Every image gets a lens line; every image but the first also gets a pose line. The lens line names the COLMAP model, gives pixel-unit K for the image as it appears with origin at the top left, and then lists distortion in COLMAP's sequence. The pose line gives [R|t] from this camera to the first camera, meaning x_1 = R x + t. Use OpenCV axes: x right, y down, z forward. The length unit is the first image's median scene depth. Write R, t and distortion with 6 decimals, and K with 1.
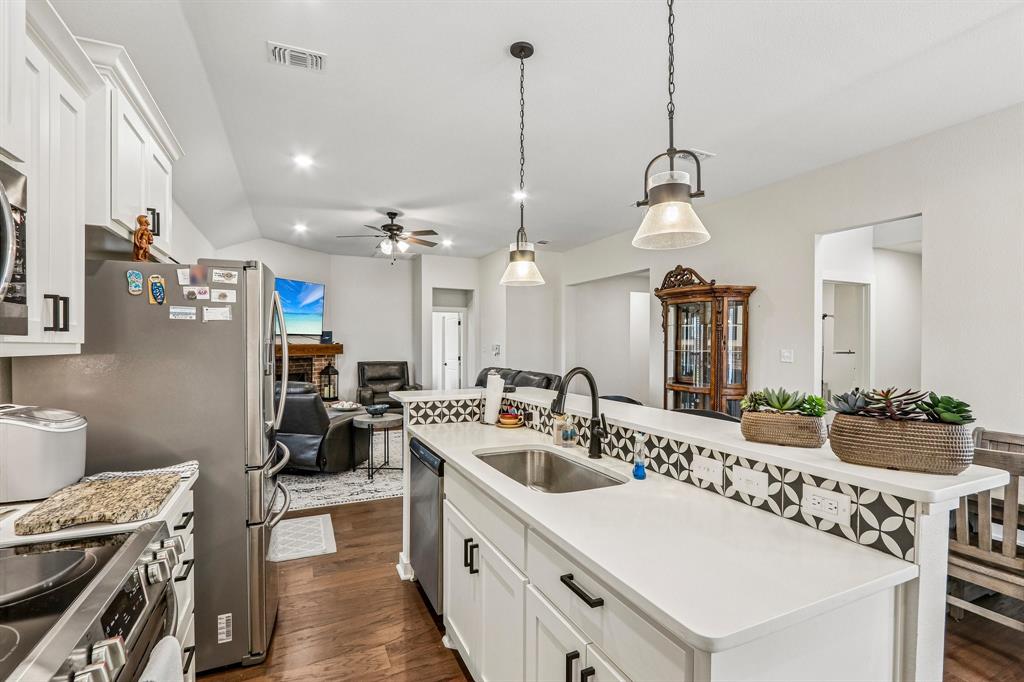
lens RADIAL K [[472.6, 0, 519.6], [0, 472.6, 347.4], [0, 0, 1]] dist [-0.010591, 0.001629]
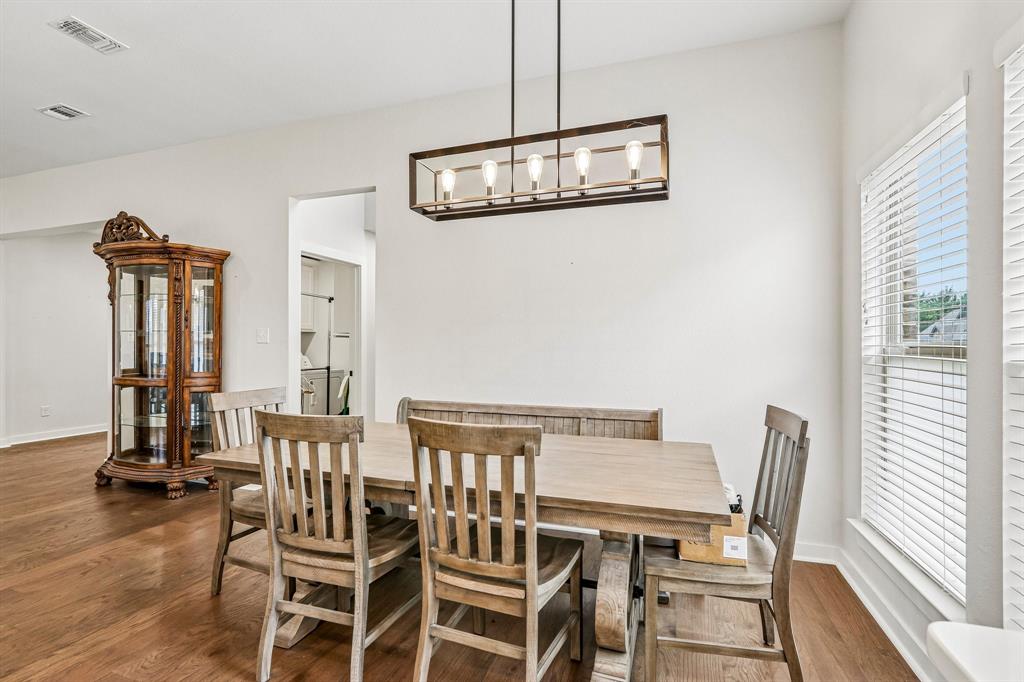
lens RADIAL K [[472.6, 0, 511.7], [0, 472.6, 341.8], [0, 0, 1]] dist [-0.010591, 0.001629]
pose [[0.708544, 0.005660, 0.705644, 0.266905], [0.006967, 0.999863, -0.015016, 0.042884], [-0.705632, 0.015555, 0.708408, 0.072479]]
